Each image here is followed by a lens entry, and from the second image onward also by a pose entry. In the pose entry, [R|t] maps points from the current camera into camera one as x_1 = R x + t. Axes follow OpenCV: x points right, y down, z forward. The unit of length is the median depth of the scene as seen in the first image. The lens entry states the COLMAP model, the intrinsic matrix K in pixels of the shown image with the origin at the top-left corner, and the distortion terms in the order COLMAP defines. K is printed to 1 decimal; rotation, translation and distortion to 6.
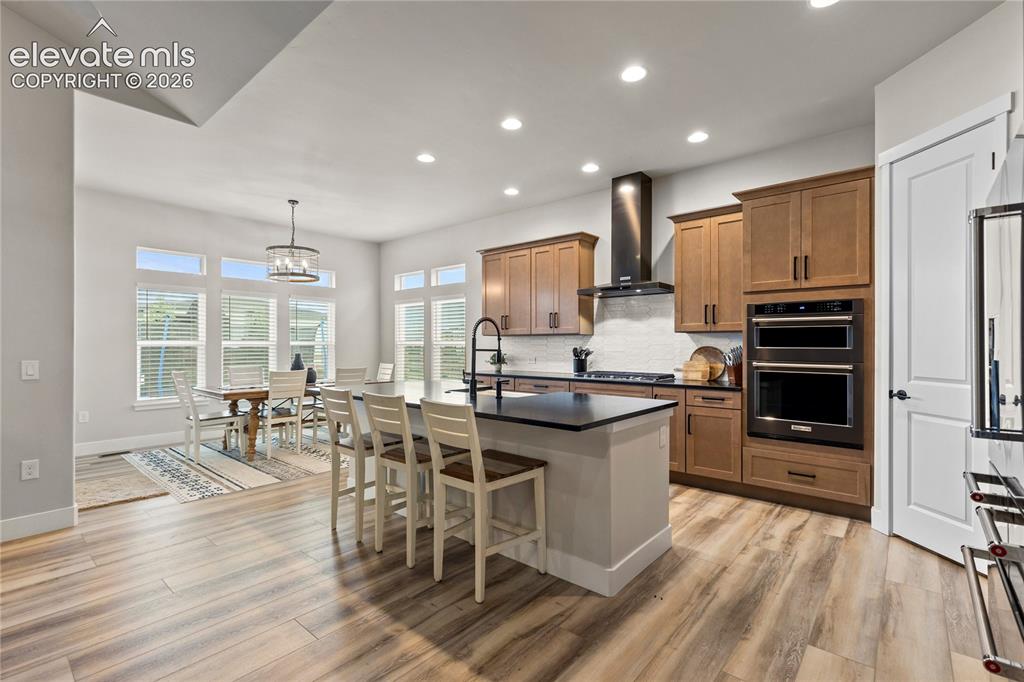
lens RADIAL K [[469.3, 0, 512.5], [0, 469.3, 343.0], [0, 0, 1]] dist [0.009521, -0.002566]
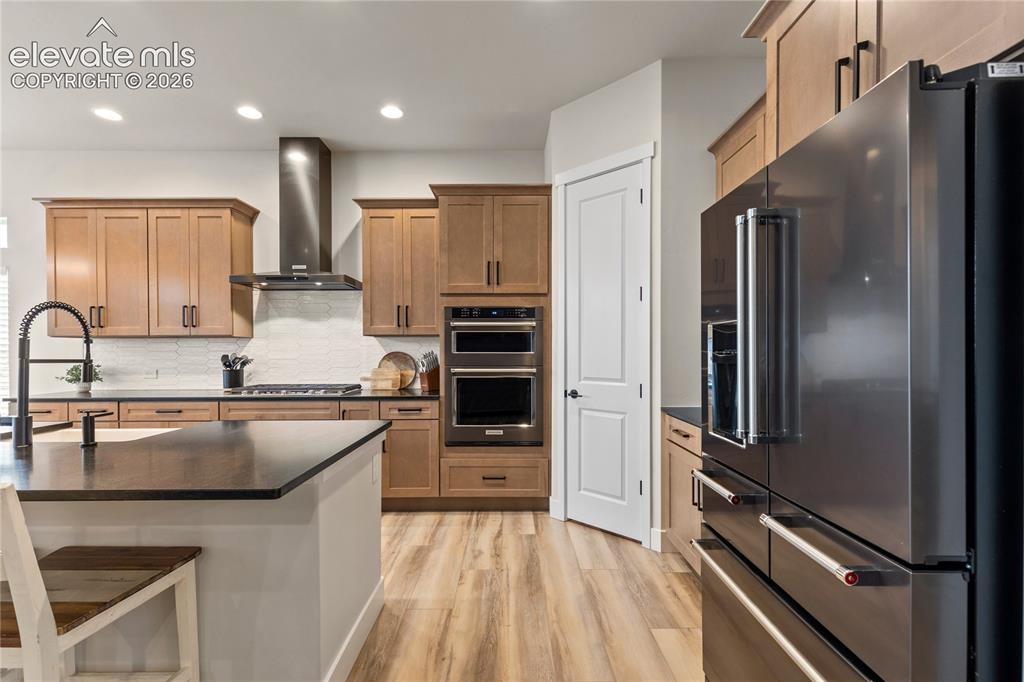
lens RADIAL K [[469.3, 0, 513.0], [0, 469.3, 354.1], [0, 0, 1]] dist [0.009521, -0.002566]
pose [[0.758460, -0.010189, 0.651640, -0.009703], [0.002106, 0.999911, 0.013184, 0.000350], [-0.651716, -0.008627, 0.758414, 0.213131]]
